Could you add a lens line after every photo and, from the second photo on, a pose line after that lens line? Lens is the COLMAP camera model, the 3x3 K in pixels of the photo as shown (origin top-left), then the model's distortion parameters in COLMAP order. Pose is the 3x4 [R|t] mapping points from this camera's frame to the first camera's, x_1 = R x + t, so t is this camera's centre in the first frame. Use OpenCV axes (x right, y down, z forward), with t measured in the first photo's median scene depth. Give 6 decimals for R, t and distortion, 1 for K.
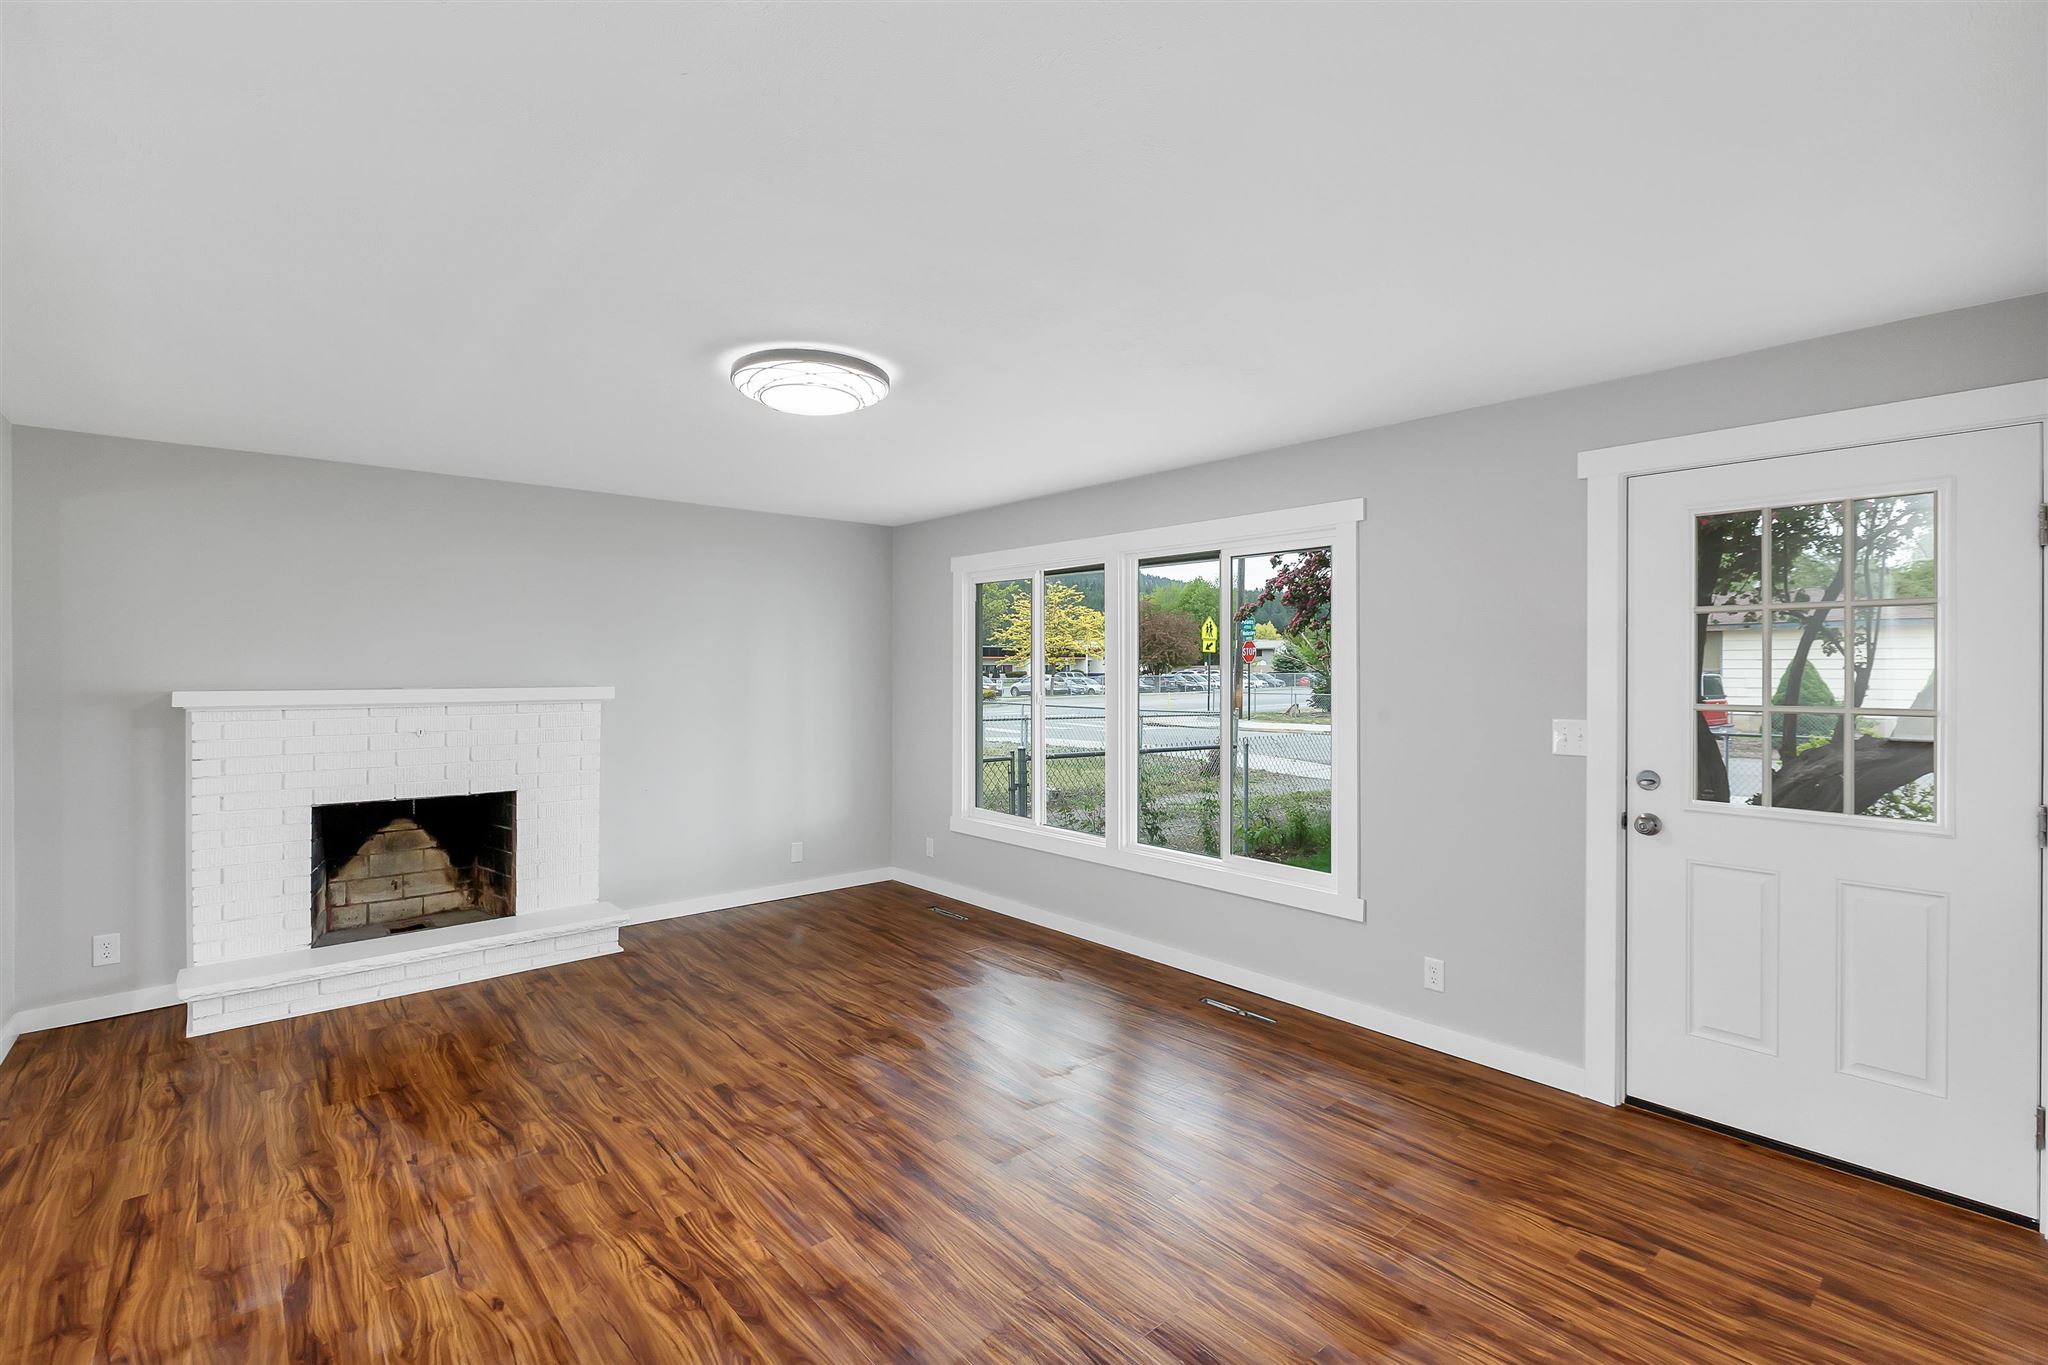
lens RADIAL K [[919.2, 0, 1020.8], [0, 919.2, 672.7], [0, 0, 1]] dist [0.005503, -0.001087]
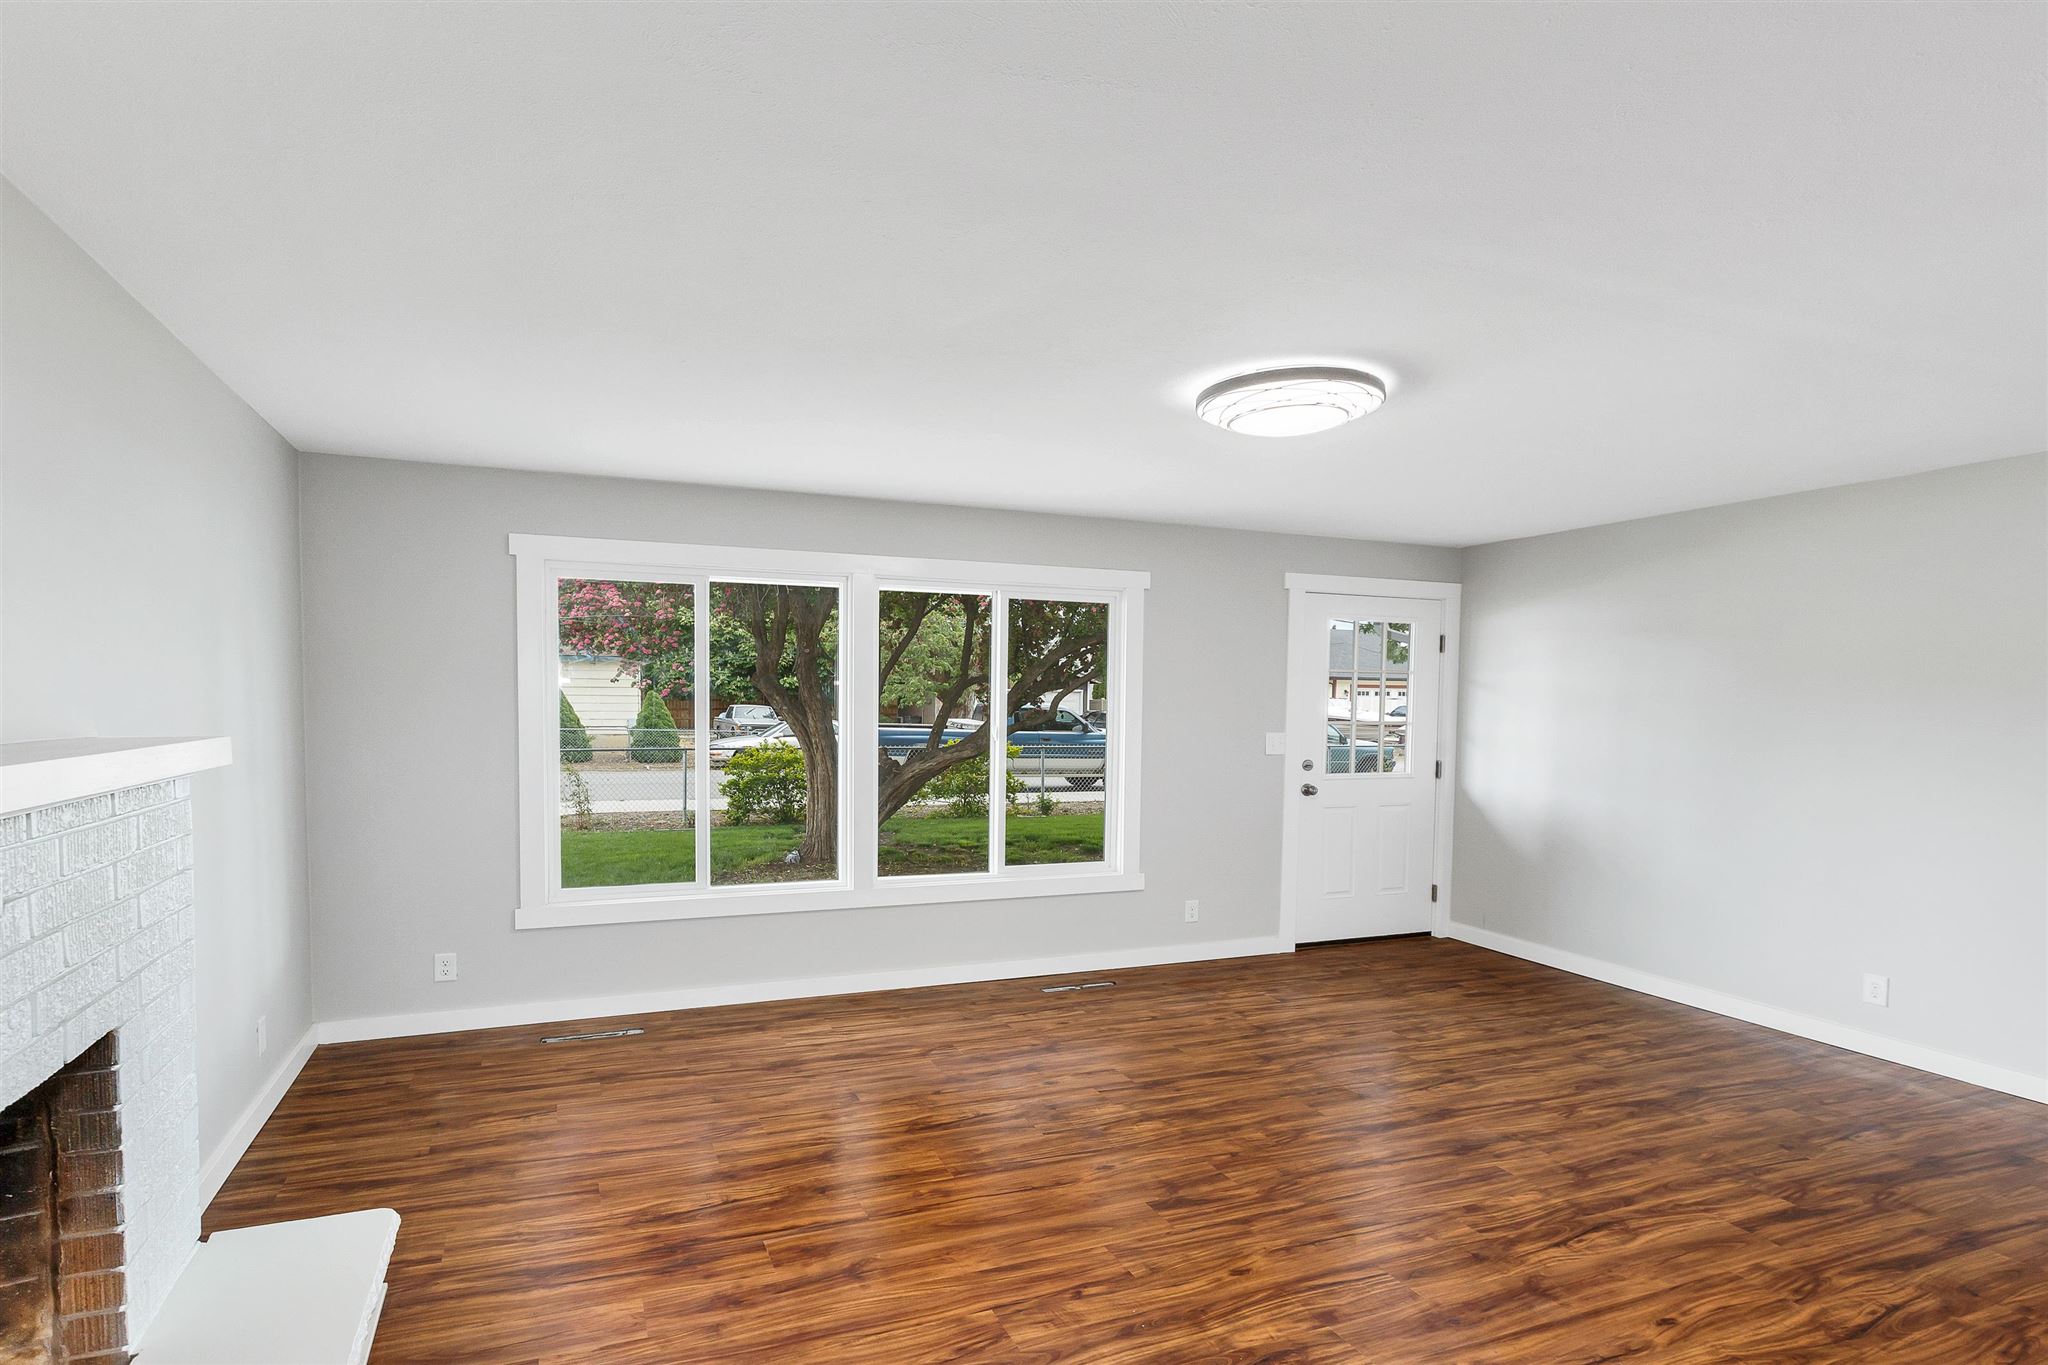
lens RADIAL K [[919.2, 0, 971.1], [0, 919.2, 754.5], [0, 0, 1]] dist [0.005503, -0.001087]
pose [[0.397128, -0.050598, 0.916367, -1.210460], [-0.006994, 0.998283, 0.058152, -0.003458], [-0.917737, -0.029503, 0.396092, 0.894427]]
